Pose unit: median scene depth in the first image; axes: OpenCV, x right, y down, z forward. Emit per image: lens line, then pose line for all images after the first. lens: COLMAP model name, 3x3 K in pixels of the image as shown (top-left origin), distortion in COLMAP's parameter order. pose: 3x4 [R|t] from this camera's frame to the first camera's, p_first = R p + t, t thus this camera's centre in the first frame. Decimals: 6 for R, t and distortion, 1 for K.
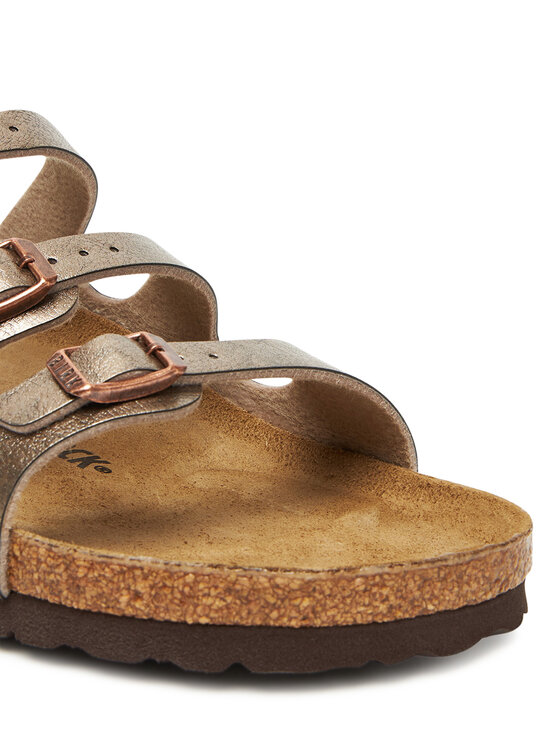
lens RADIAL K [[959.9, 0, 284.4], [0, 959.9, 374.1], [0, 0, 1]] dist [-0.027943, 0.000000]
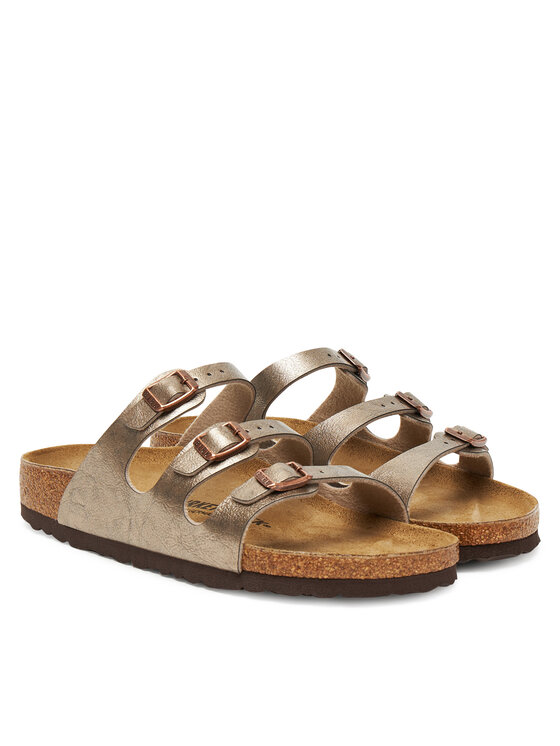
lens RADIAL K [[1775.4, 0, 281.8], [0, 1775.4, 370.0], [0, 0, 1]] dist [-0.866223, 0.000000]
pose [[0.995578, -0.009642, 0.093442, -0.595587], [0.021517, 0.991678, -0.126930, 0.291622], [-0.091440, 0.128379, 0.987501, -3.402145]]
